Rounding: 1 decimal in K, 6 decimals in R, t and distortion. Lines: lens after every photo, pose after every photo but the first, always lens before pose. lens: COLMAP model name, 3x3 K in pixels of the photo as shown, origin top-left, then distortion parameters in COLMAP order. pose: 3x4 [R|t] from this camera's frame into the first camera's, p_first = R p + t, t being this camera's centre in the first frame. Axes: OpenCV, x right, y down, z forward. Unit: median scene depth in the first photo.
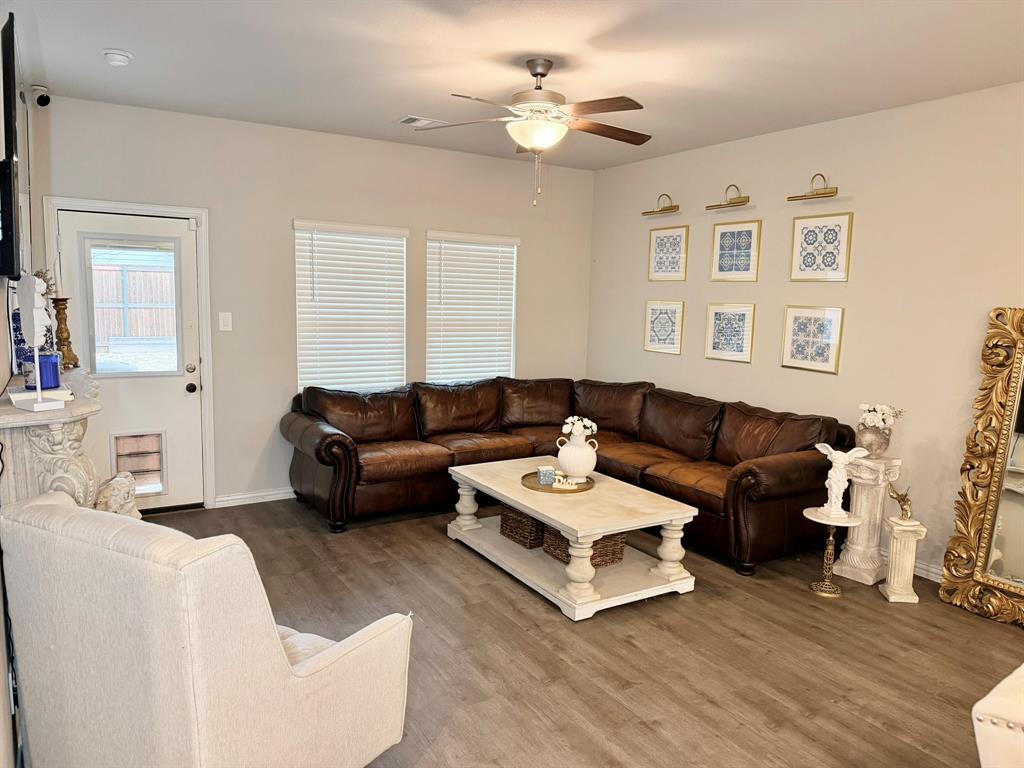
lens RADIAL K [[718.8, 0, 512.0], [0, 718.8, 384.0], [0, 0, 1]] dist [-0.002486, -0.000750]
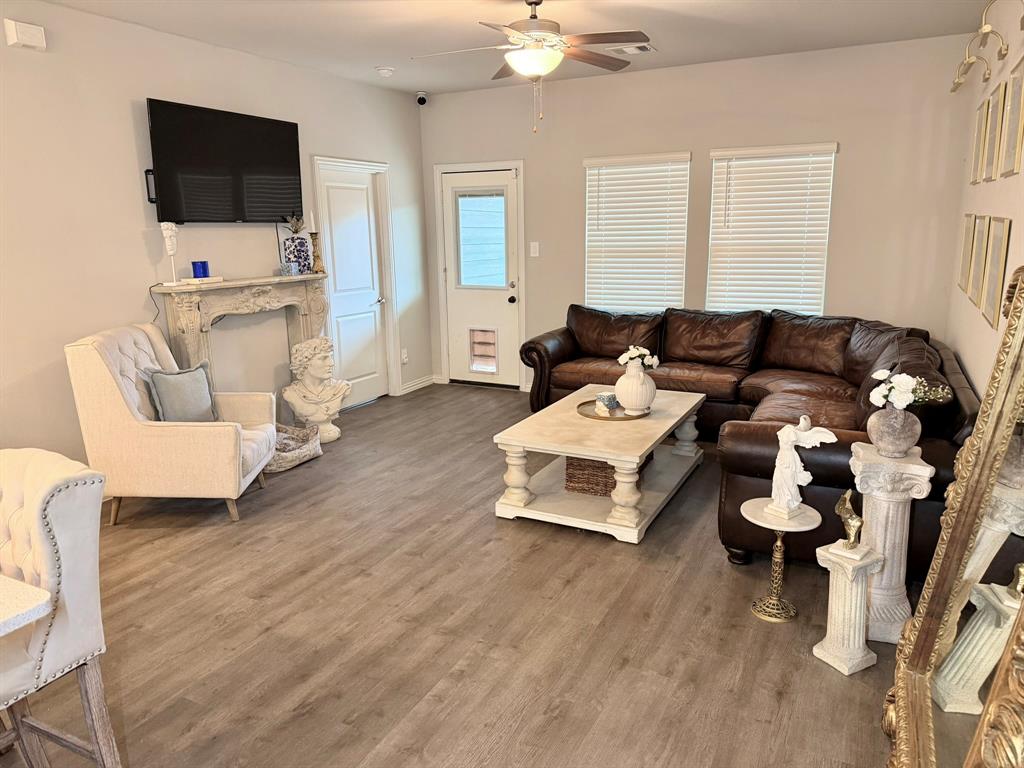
lens RADIAL K [[707.2, 0, 512.0], [0, 707.2, 384.0], [0, 0, 1]] dist [0.121185, -0.000569]
pose [[0.521067, 0.155835, -0.839169, 0.905012], [-0.065972, 0.987603, 0.142436, -0.035607], [0.850962, -0.018857, 0.524888, 0.382938]]
